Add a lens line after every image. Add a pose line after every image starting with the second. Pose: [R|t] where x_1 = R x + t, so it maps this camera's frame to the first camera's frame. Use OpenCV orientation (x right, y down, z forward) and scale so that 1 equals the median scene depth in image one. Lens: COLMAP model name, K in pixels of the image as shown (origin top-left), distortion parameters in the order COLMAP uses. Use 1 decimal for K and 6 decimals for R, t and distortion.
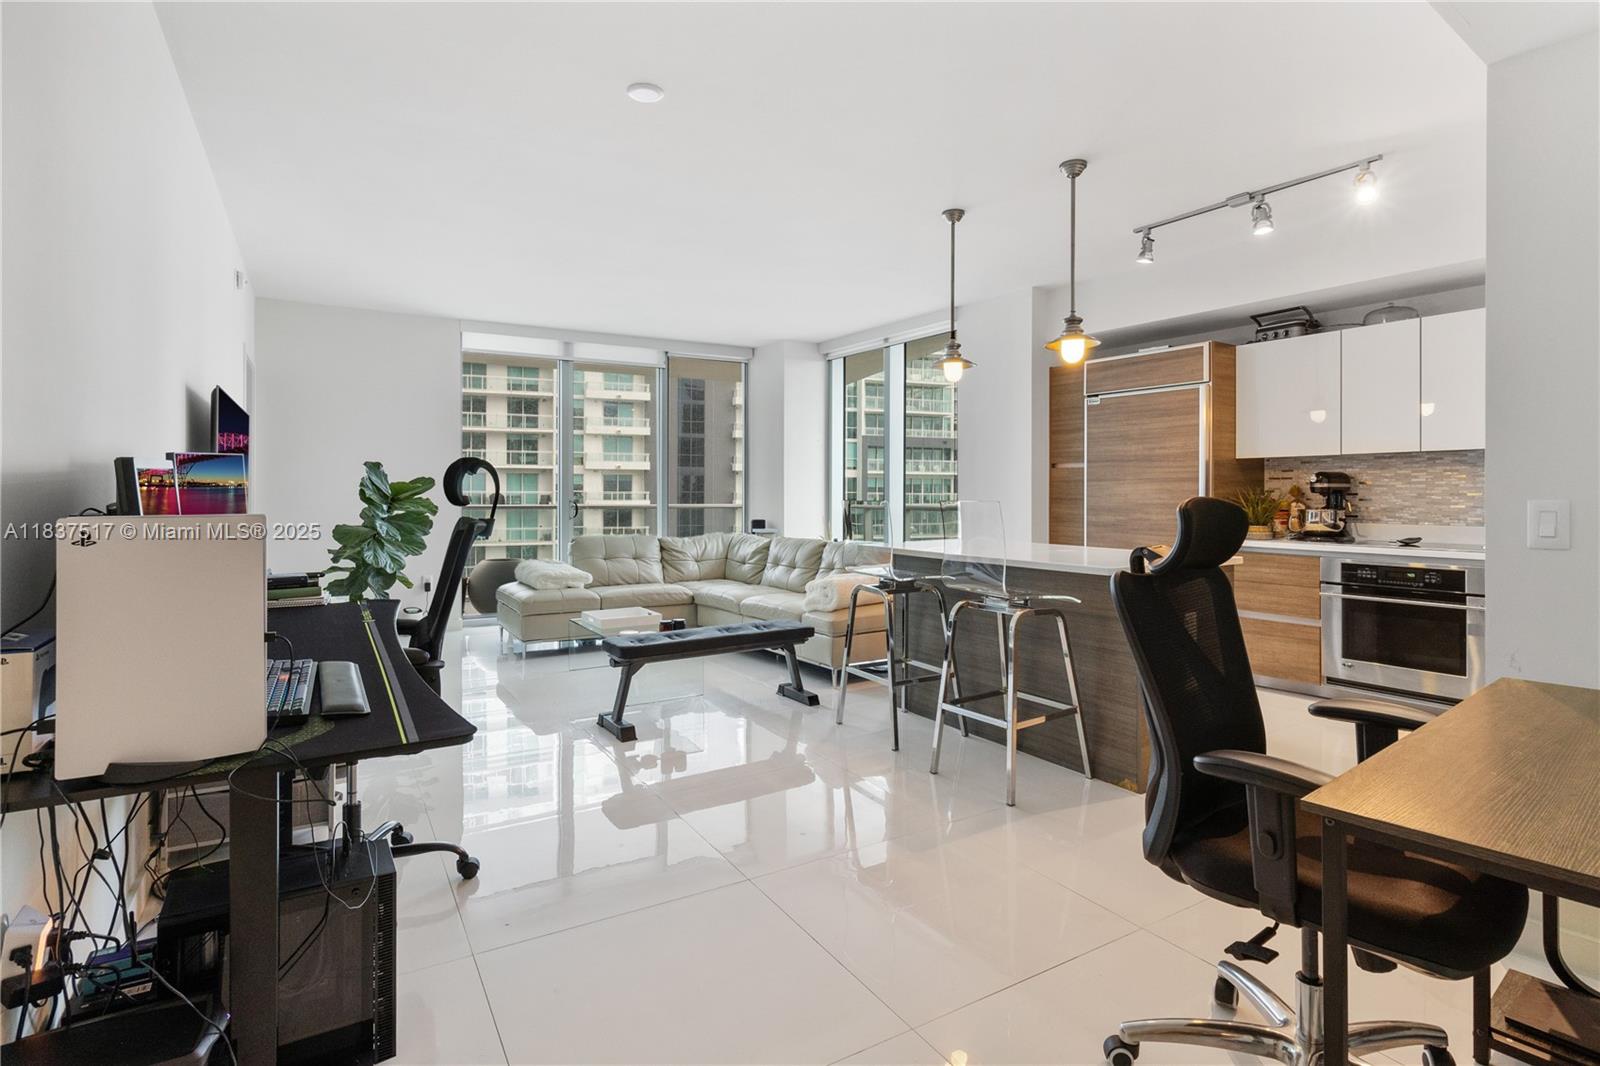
lens RADIAL K [[799.8, 0, 791.1], [0, 799.8, 492.8], [0, 0, 1]] dist [0.006503, -0.002648]
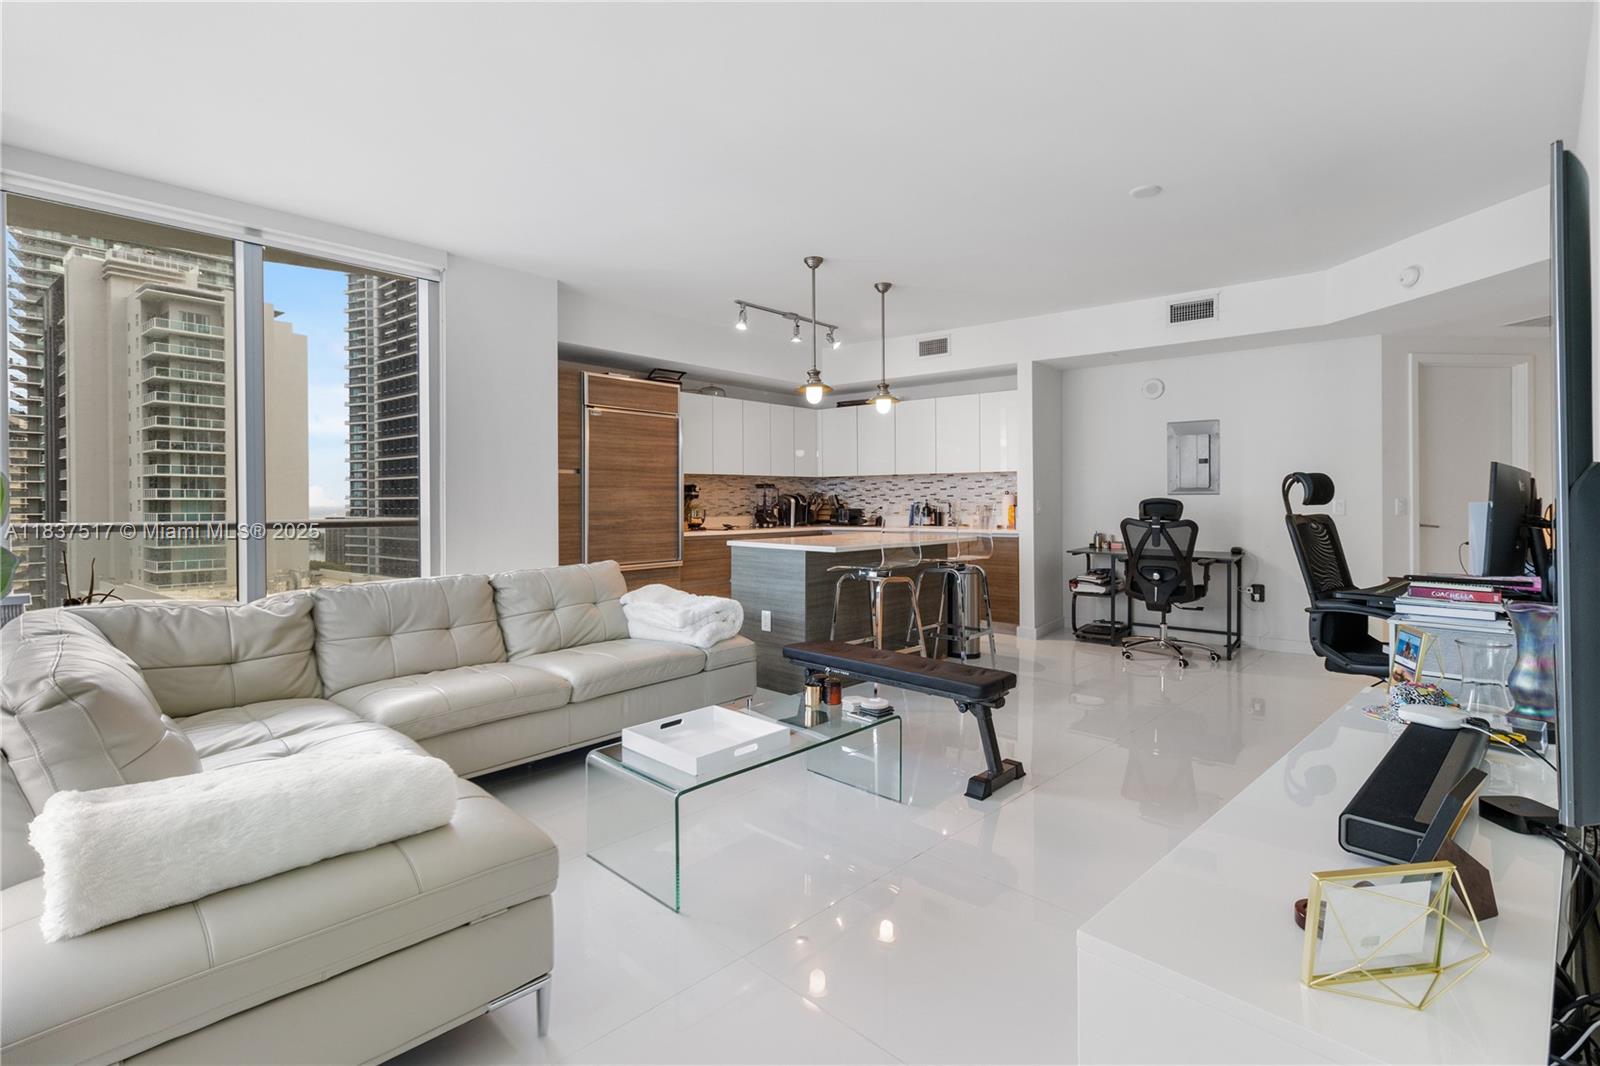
lens RADIAL K [[748.6, 0, 786.7], [0, 748.6, 504.4], [0, 0, 1]] dist [0.005717, 0.001317]
pose [[-0.249316, -0.005167, 0.968408, -0.687351], [0.002811, 0.999978, 0.006059, 0.002796], [-0.968418, 0.004233, -0.249296, 1.066601]]
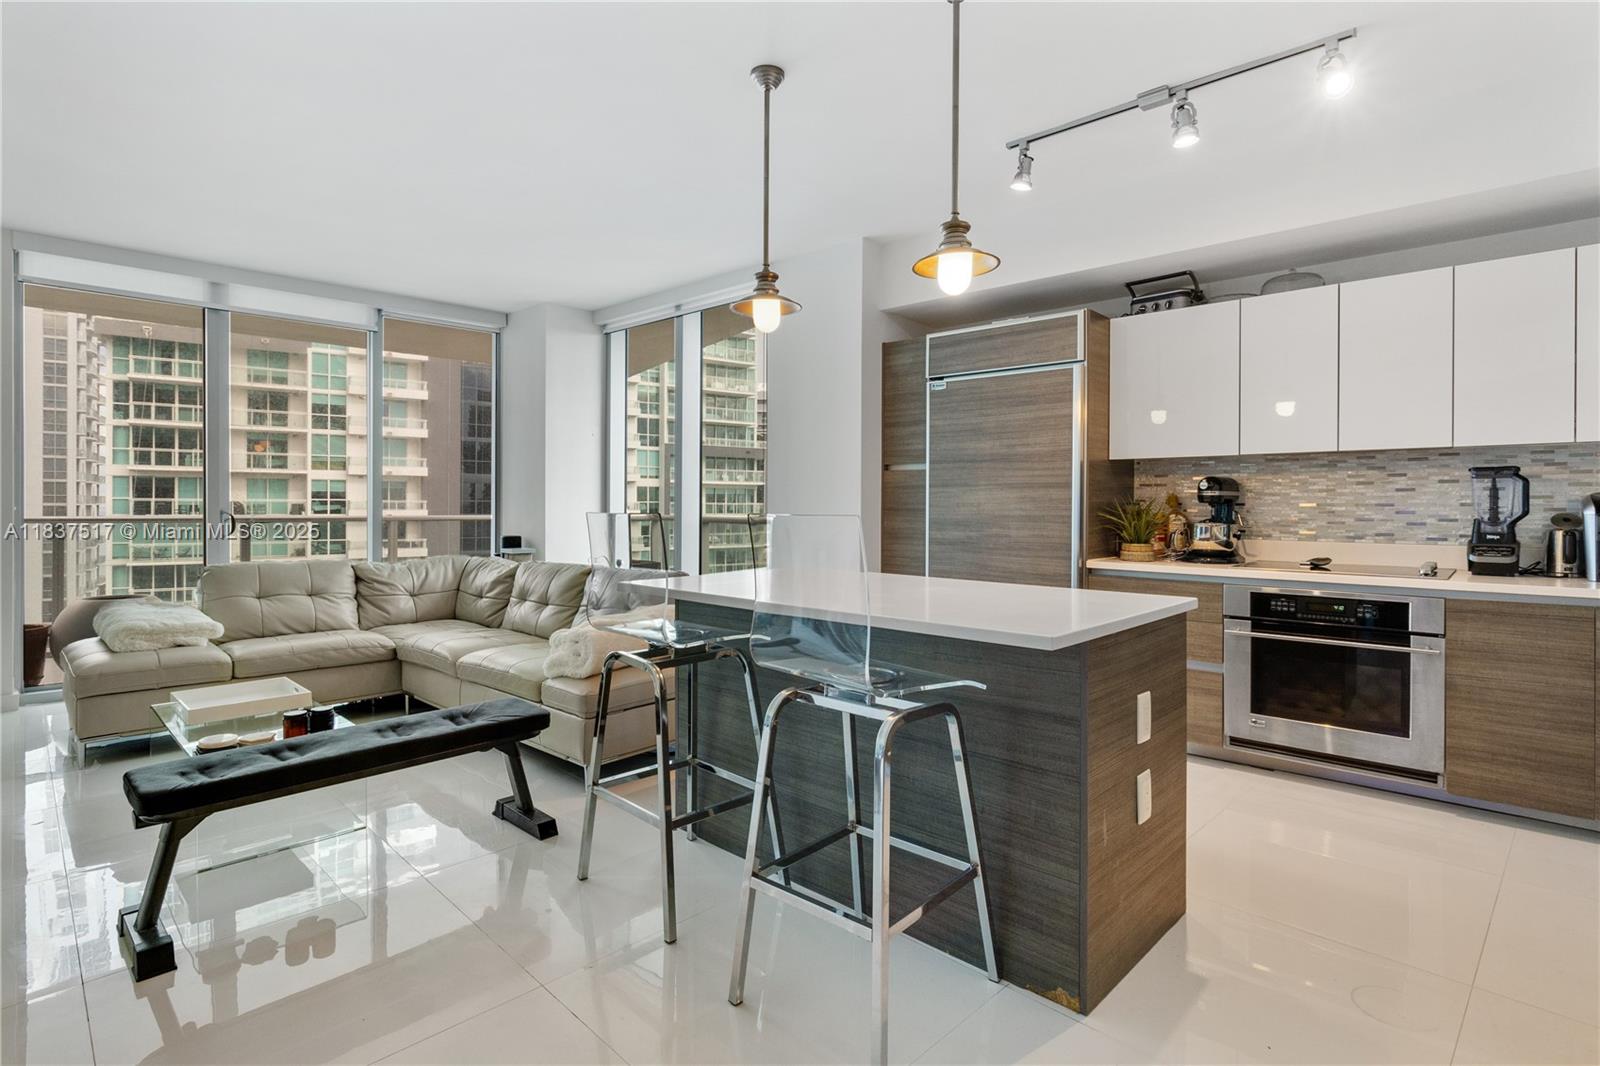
lens RADIAL K [[799.8, 0, 795.4], [0, 799.8, 505.8], [0, 0, 1]] dist [0.006503, -0.002648]
pose [[0.969159, 0.002109, 0.246426, 0.051520], [-0.003043, 0.999990, 0.003410, 0.001691], [-0.246417, -0.004054, 0.969156, 0.289658]]
